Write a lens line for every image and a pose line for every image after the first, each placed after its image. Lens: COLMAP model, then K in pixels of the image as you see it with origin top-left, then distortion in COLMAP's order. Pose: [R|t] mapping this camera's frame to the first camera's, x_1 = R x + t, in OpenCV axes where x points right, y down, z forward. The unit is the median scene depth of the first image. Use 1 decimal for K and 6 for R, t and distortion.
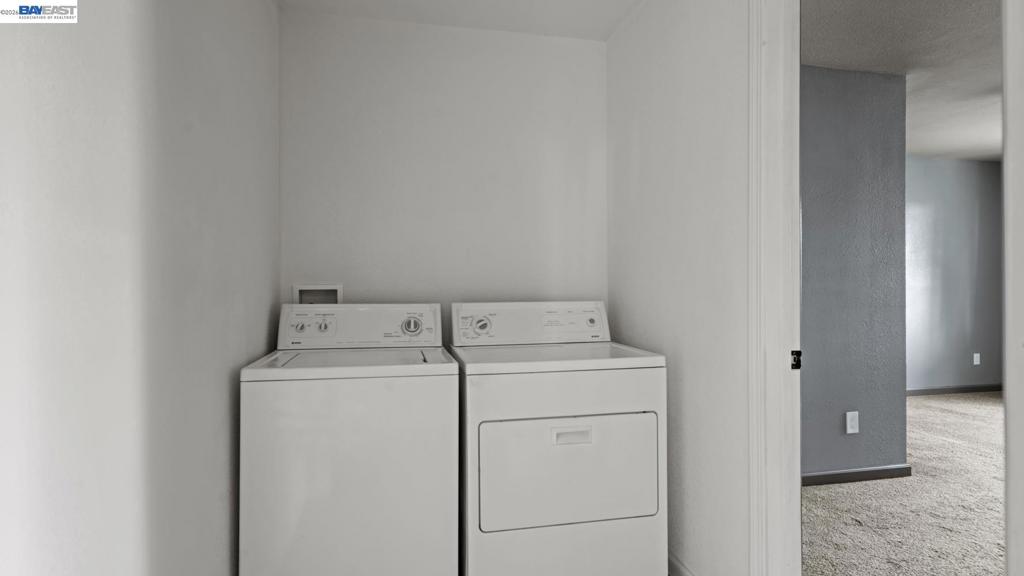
lens RADIAL K [[536.4, 0, 512.0], [0, 536.4, 288.0], [0, 0, 1]] dist [0.005675, 0.000881]
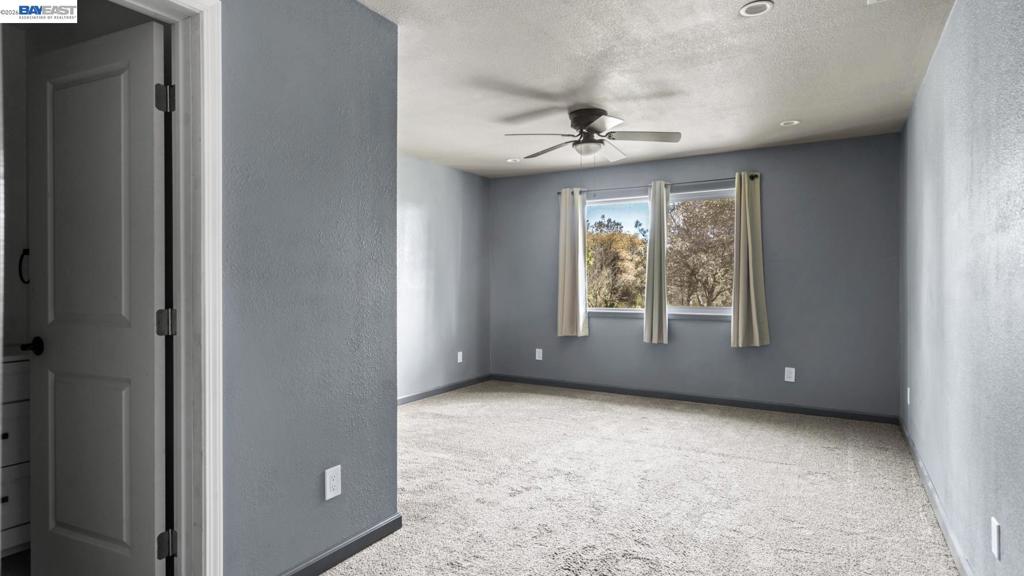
lens RADIAL K [[536.4, 0, 512.0], [0, 536.4, 288.0], [0, 0, 1]] dist [0.005675, 0.000881]
pose [[0.686153, 0.002458, 0.727453, 0.266334], [-0.002790, 0.999996, -0.000747, -0.006541], [-0.727451, -0.001517, 0.686157, 0.326730]]
